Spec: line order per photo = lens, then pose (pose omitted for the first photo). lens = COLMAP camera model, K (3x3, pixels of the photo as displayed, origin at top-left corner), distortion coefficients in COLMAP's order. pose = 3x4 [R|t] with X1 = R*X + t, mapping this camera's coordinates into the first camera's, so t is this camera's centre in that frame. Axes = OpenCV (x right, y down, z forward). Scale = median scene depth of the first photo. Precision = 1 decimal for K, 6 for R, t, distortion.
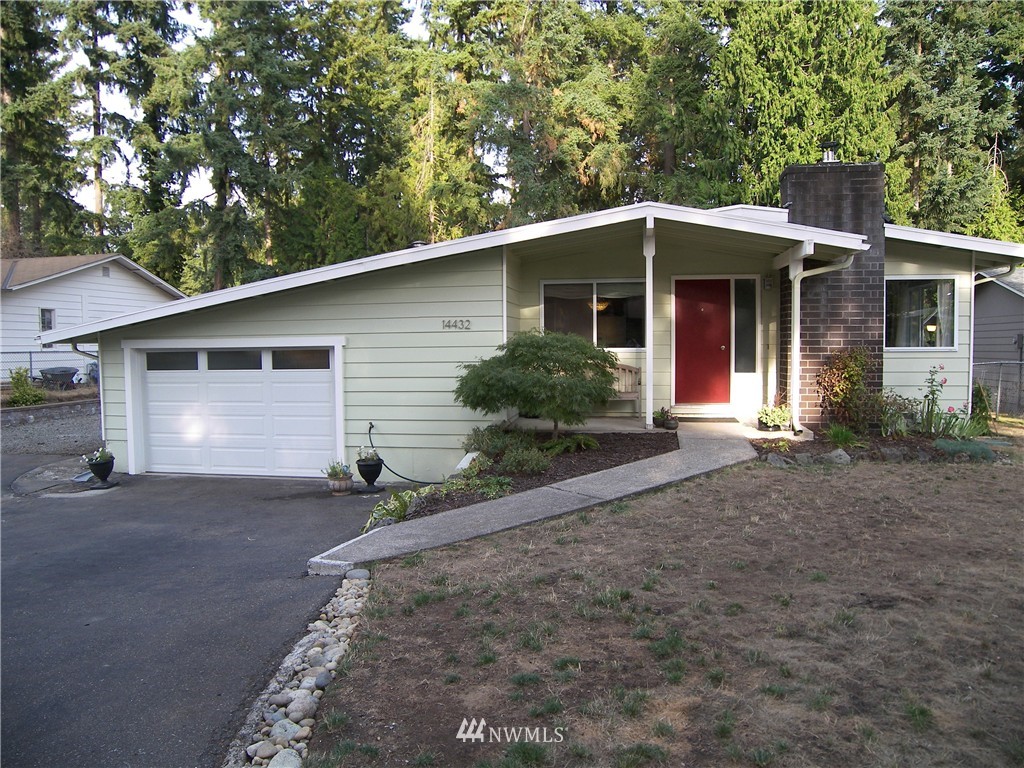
lens RADIAL K [[722.4, 0, 517.2], [0, 722.4, 385.7], [0, 0, 1]] dist [-0.145413, 0.106226]
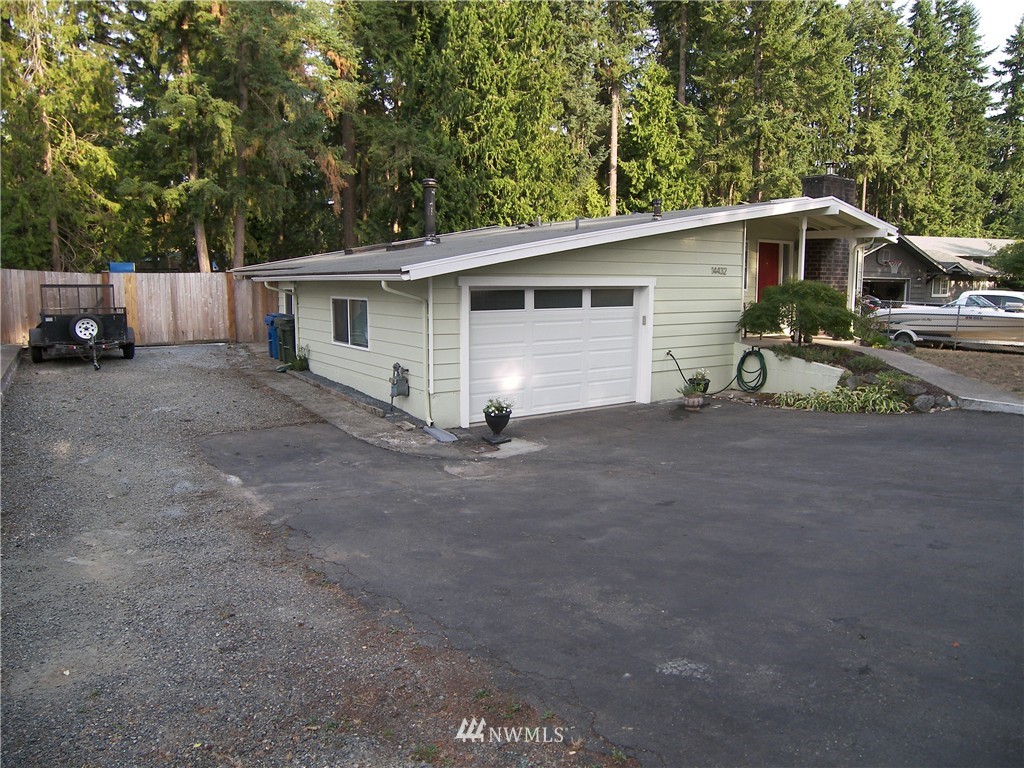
lens RADIAL K [[722.4, 0, 517.2], [0, 722.4, 385.7], [0, 0, 1]] dist [-0.145413, 0.106226]
pose [[0.715789, -0.088369, 0.692703, -1.214328], [0.042295, 0.995626, 0.083308, -0.000831], [-0.697034, -0.030333, 0.716396, 0.316607]]
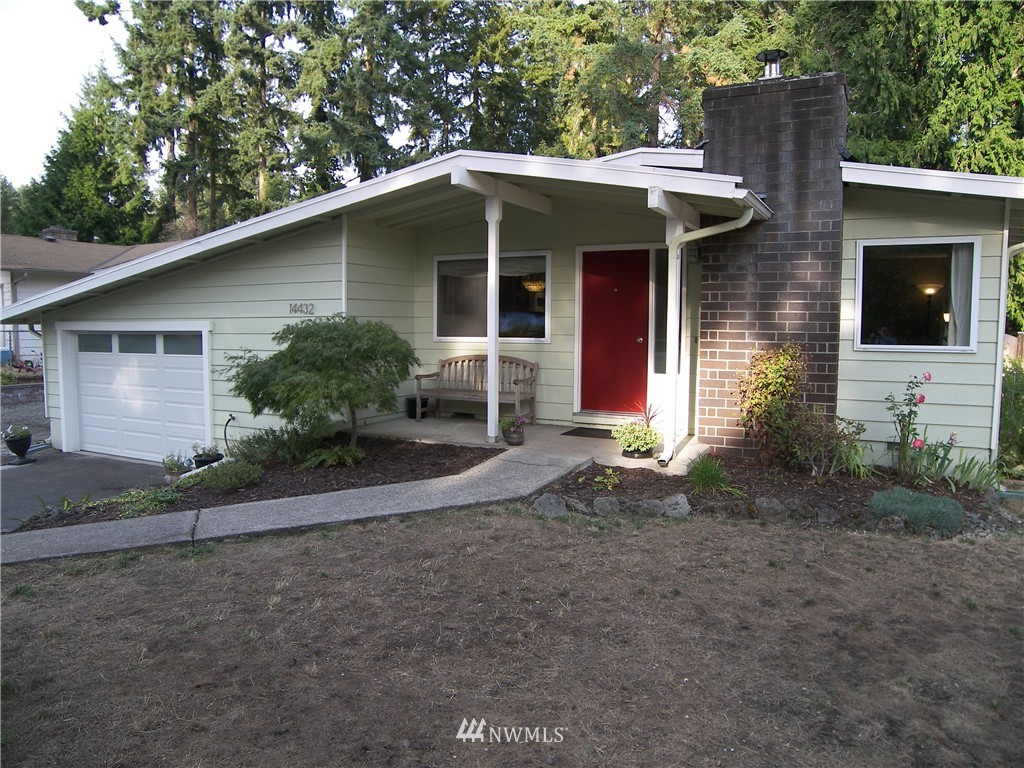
lens RADIAL K [[722.4, 0, 517.2], [0, 722.4, 385.7], [0, 0, 1]] dist [-0.145413, 0.106226]
pose [[0.952213, 0.039643, -0.302852, 0.421727], [-0.031942, 0.999029, 0.030340, -0.025047], [0.303761, -0.019216, 0.952554, 0.244013]]
